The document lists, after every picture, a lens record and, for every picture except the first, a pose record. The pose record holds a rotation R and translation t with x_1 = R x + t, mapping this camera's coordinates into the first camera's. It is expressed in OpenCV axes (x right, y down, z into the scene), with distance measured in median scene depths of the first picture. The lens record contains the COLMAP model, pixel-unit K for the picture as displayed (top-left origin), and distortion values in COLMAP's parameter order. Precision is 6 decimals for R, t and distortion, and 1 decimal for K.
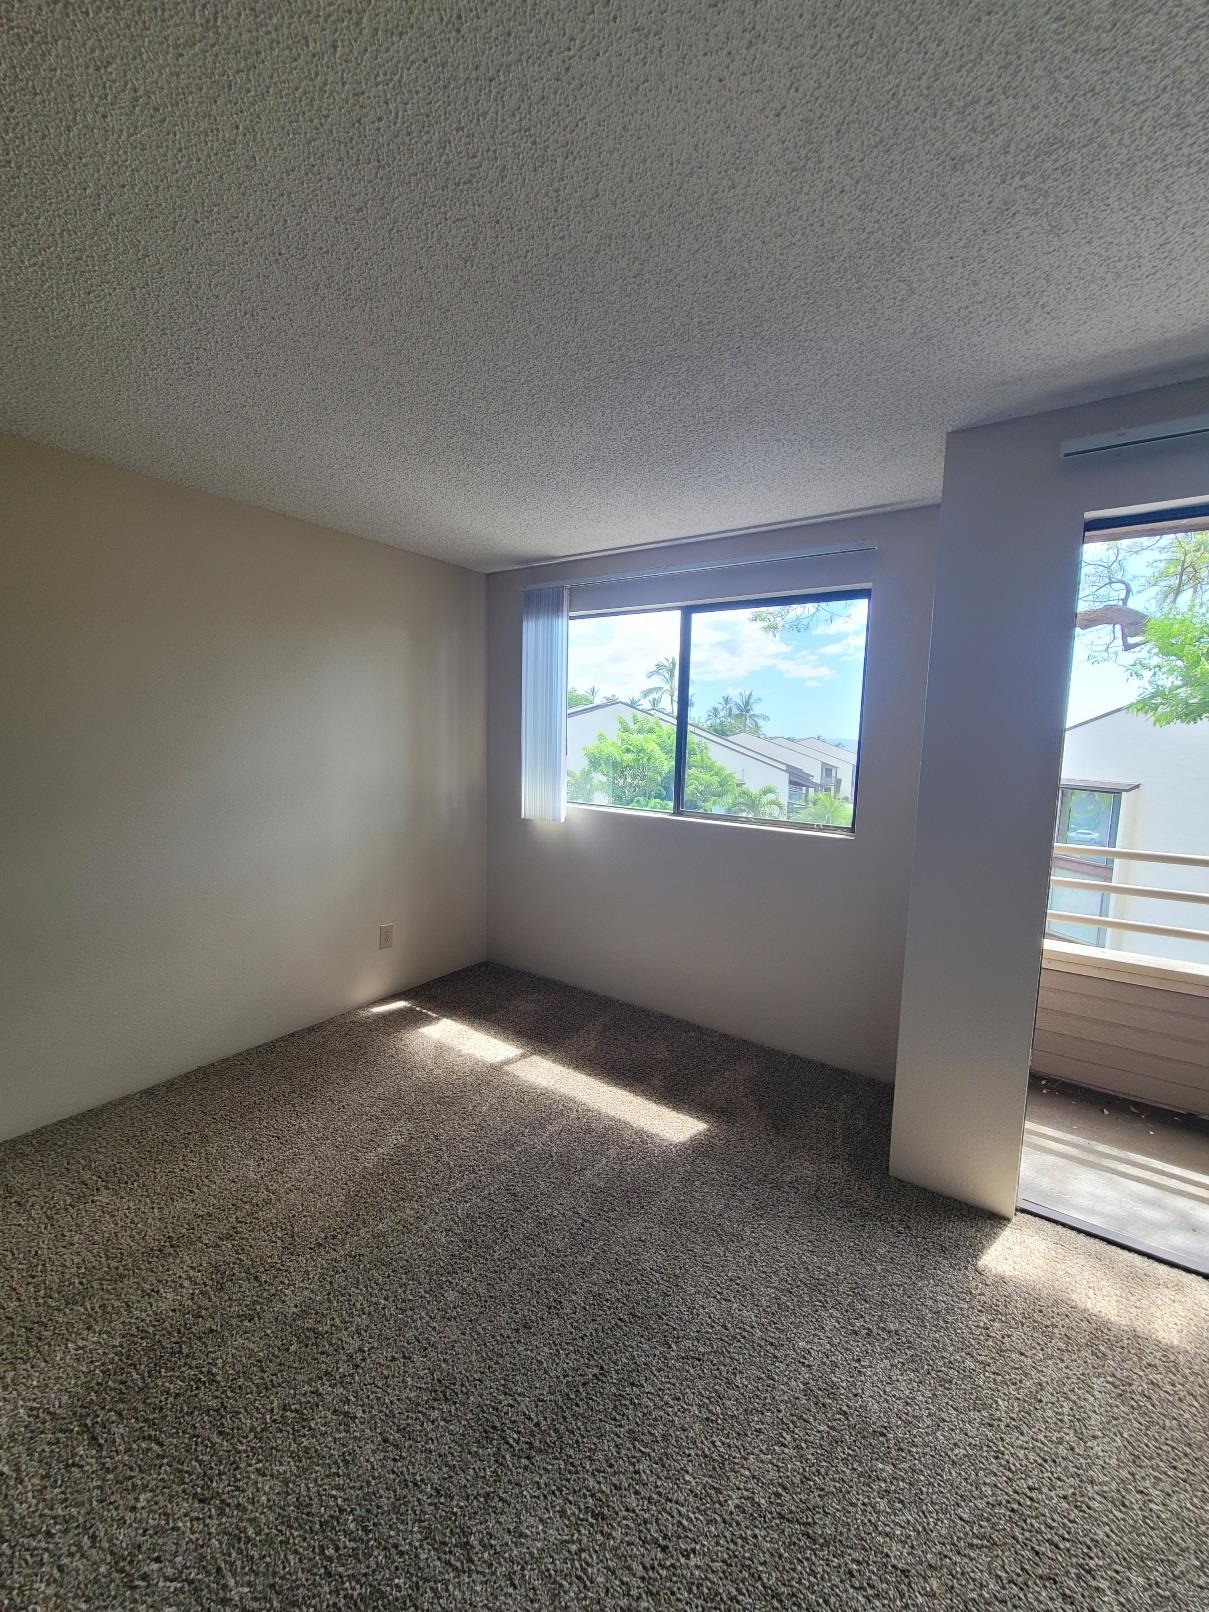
lens RADIAL K [[656.7, 0, 608.0], [0, 656.7, 808.2], [0, 0, 1]] dist [-0.000990, -0.000072]
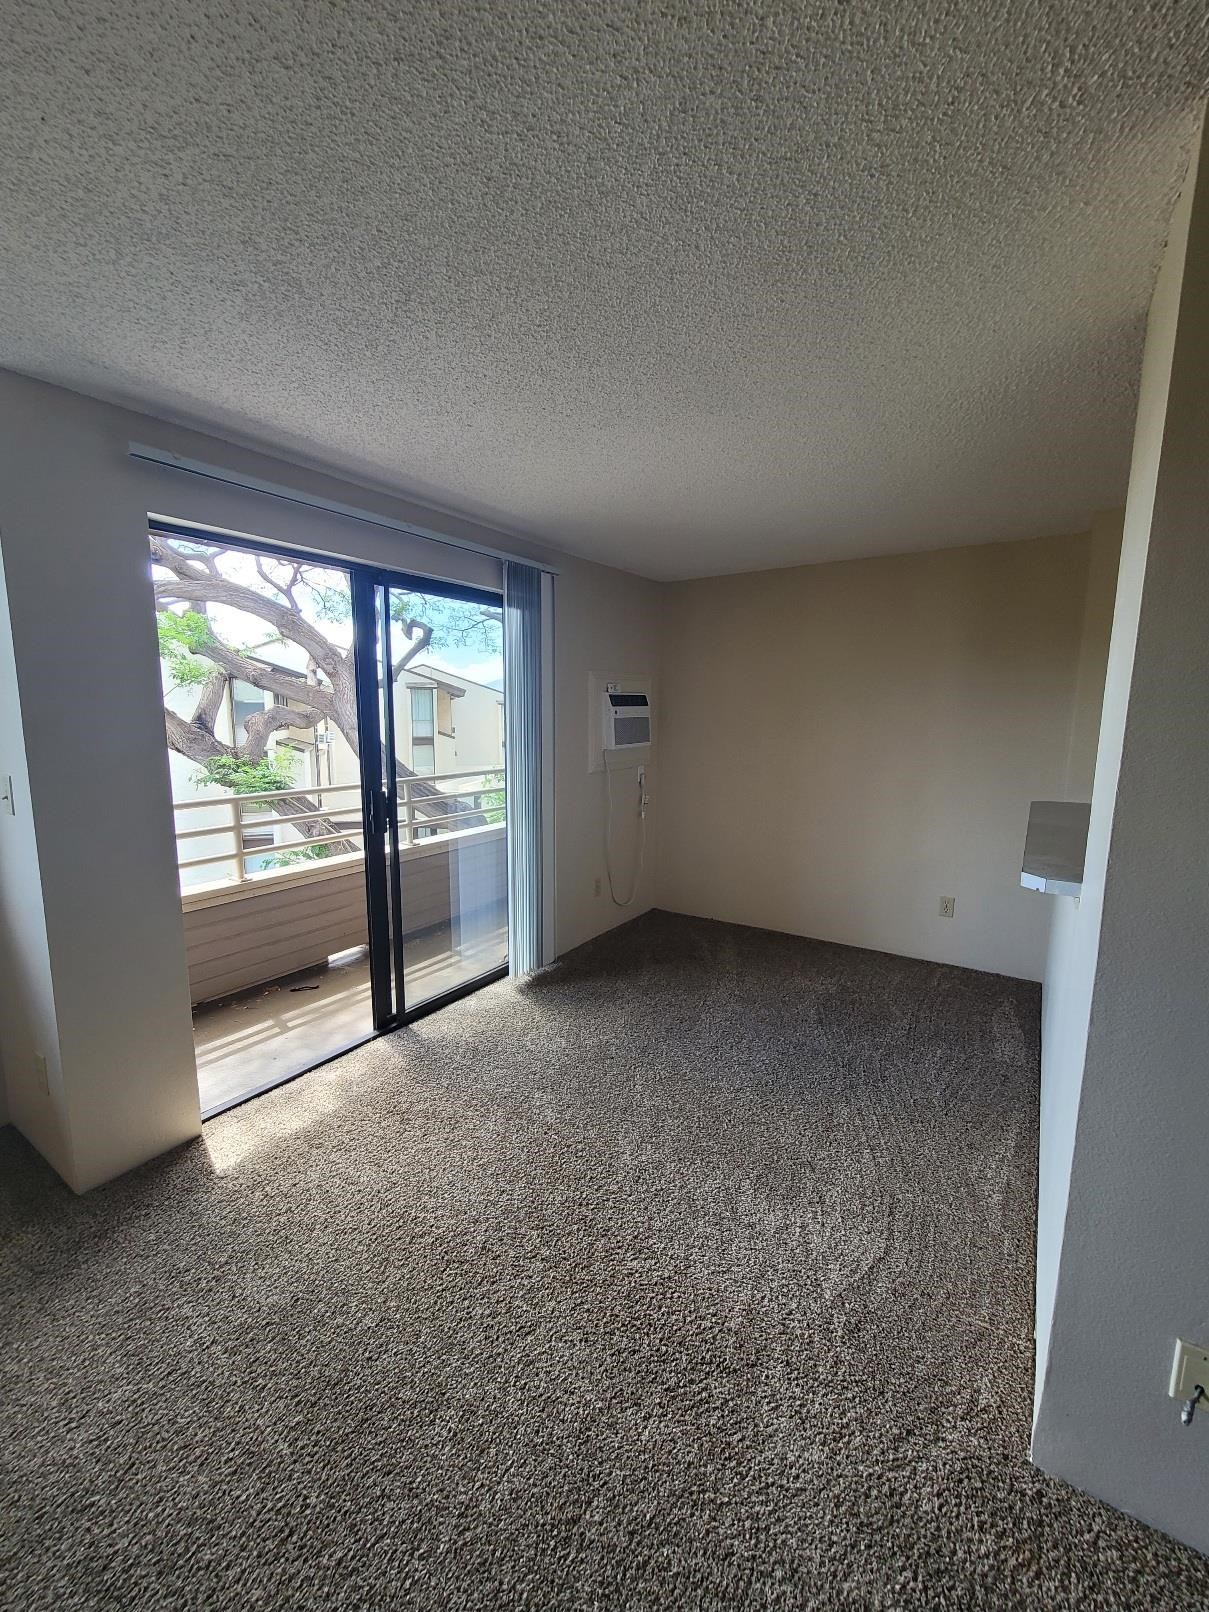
lens RADIAL K [[656.7, 0, 601.2], [0, 656.7, 810.3], [0, 0, 1]] dist [-0.000990, -0.000072]
pose [[-0.008256, -0.172121, 0.985041, -0.306590], [0.106313, 0.979341, 0.172016, -0.037048], [-0.994298, 0.106143, 0.010213, 0.167098]]
